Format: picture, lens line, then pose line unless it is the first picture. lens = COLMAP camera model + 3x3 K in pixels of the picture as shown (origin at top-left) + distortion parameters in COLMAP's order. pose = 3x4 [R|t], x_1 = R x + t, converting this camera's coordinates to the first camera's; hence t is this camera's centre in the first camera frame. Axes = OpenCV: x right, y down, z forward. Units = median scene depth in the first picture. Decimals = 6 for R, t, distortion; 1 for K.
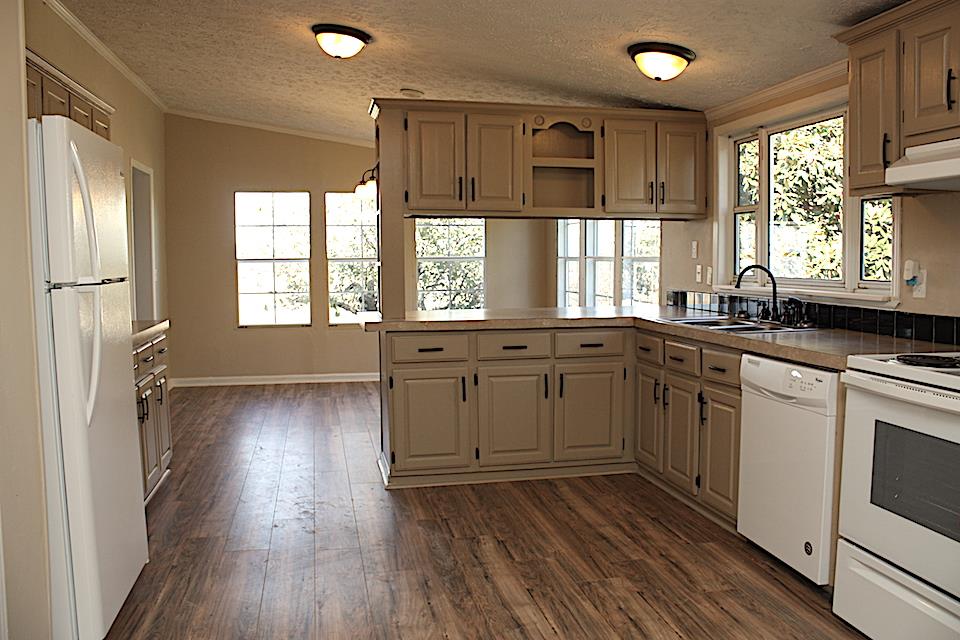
lens RADIAL K [[811.2, 0, 479.1], [0, 811.2, 318.4], [0, 0, 1]] dist [-0.148741, 0.136515]
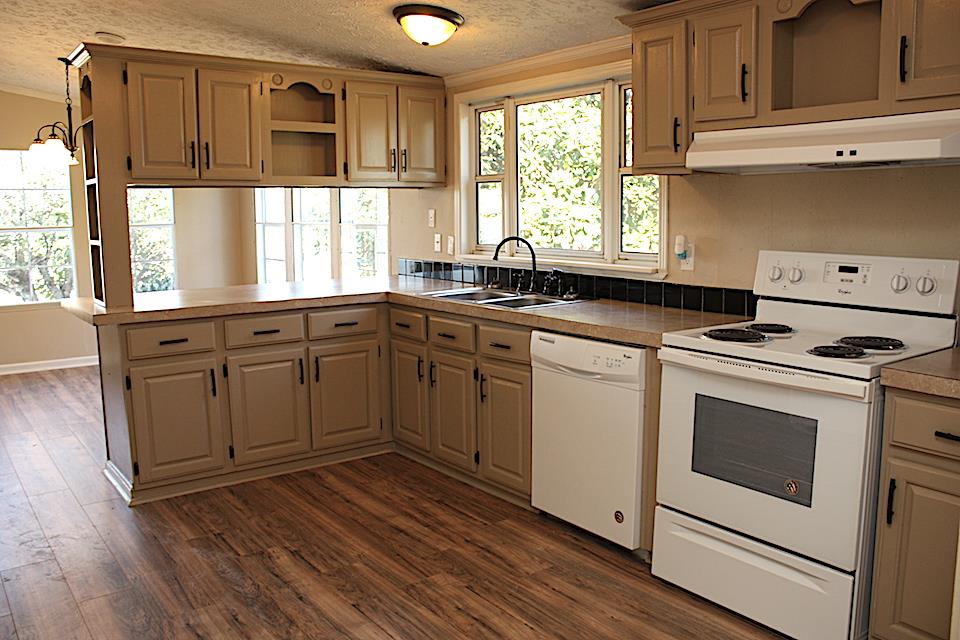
lens RADIAL K [[811.2, 0, 482.2], [0, 811.2, 316.3], [0, 0, 1]] dist [-0.148741, 0.136515]
pose [[0.904211, -0.057975, 0.423134, -0.134332], [0.034868, 0.997457, 0.062154, -0.033637], [-0.425661, -0.041447, 0.903933, 0.097226]]
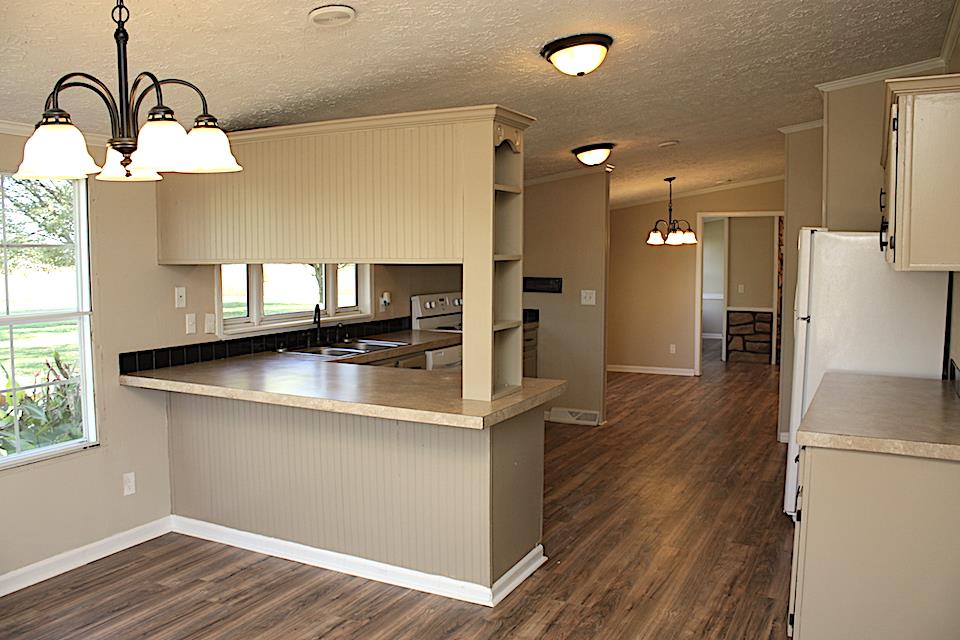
lens RADIAL K [[811.2, 0, 482.8], [0, 811.2, 322.5], [0, 0, 1]] dist [-0.148741, 0.136515]
pose [[-0.790586, -0.046390, 0.610591, -0.690090], [0.049476, 0.989027, 0.139202, -0.215419], [-0.610348, 0.140261, -0.779616, 1.956840]]
